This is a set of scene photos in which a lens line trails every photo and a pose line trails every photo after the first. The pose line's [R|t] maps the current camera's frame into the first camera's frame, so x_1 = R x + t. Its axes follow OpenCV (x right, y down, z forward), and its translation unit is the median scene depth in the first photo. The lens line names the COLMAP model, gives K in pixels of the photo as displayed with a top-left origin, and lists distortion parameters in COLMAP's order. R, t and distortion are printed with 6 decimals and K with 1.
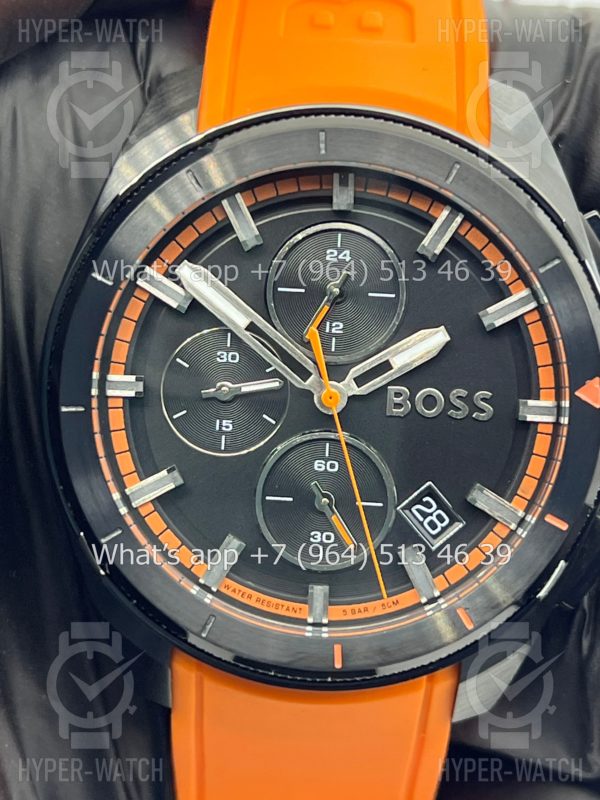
lens RADIAL K [[1782.3, 0, 300.0], [0, 1782.3, 400.0], [0, 0, 1]] dist [0.121293, 0.314384]
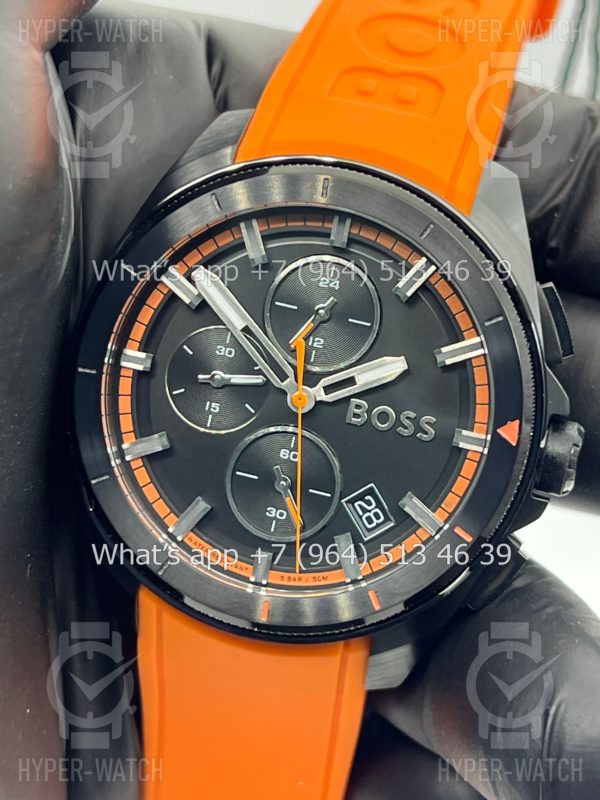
lens RADIAL K [[1782.3, 0, 300.0], [0, 1782.3, 400.0], [0, 0, 1]] dist [0.121293, 0.314384]
pose [[0.977545, 0.173075, -0.120211, 0.160365], [-0.174241, 0.984703, 0.000823, -0.001661], [0.118515, 0.020141, 0.992748, -0.189009]]
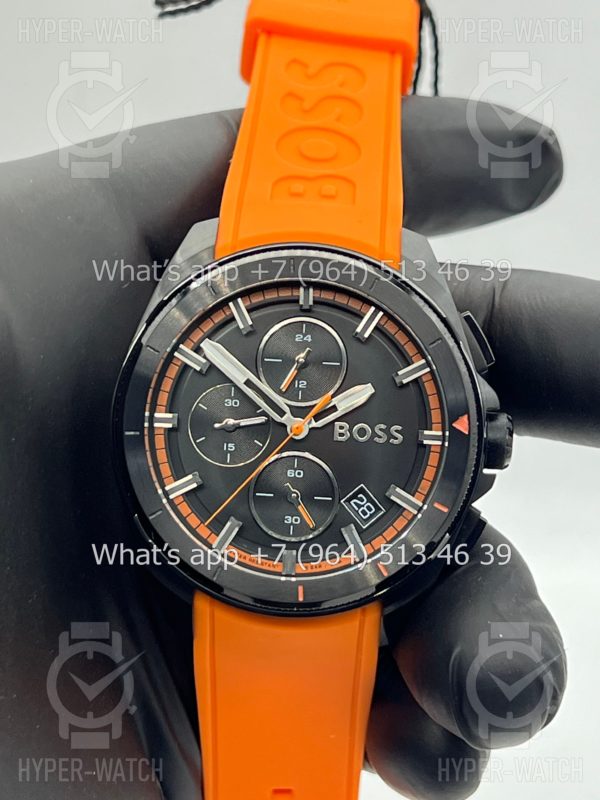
lens RADIAL K [[1782.3, 0, 300.0], [0, 1782.3, 400.0], [0, 0, 1]] dist [0.121293, 0.314384]
pose [[0.999915, 0.004374, -0.012252, 0.038010], [-0.005386, 0.996466, -0.083829, 0.103994], [0.011842, 0.083888, 0.996405, -0.550524]]
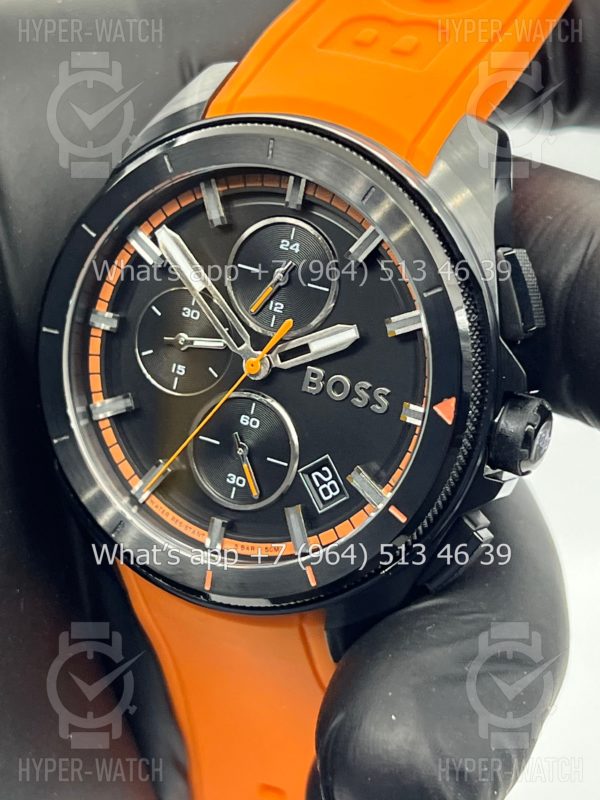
lens RADIAL K [[1782.3, 0, 300.0], [0, 1782.3, 400.0], [0, 0, 1]] dist [0.121293, 0.314384]
pose [[0.905047, 0.215394, -0.366737, 0.475055], [-0.187961, 0.976064, 0.109410, -0.112115], [0.381525, -0.030089, 0.923869, -0.067466]]
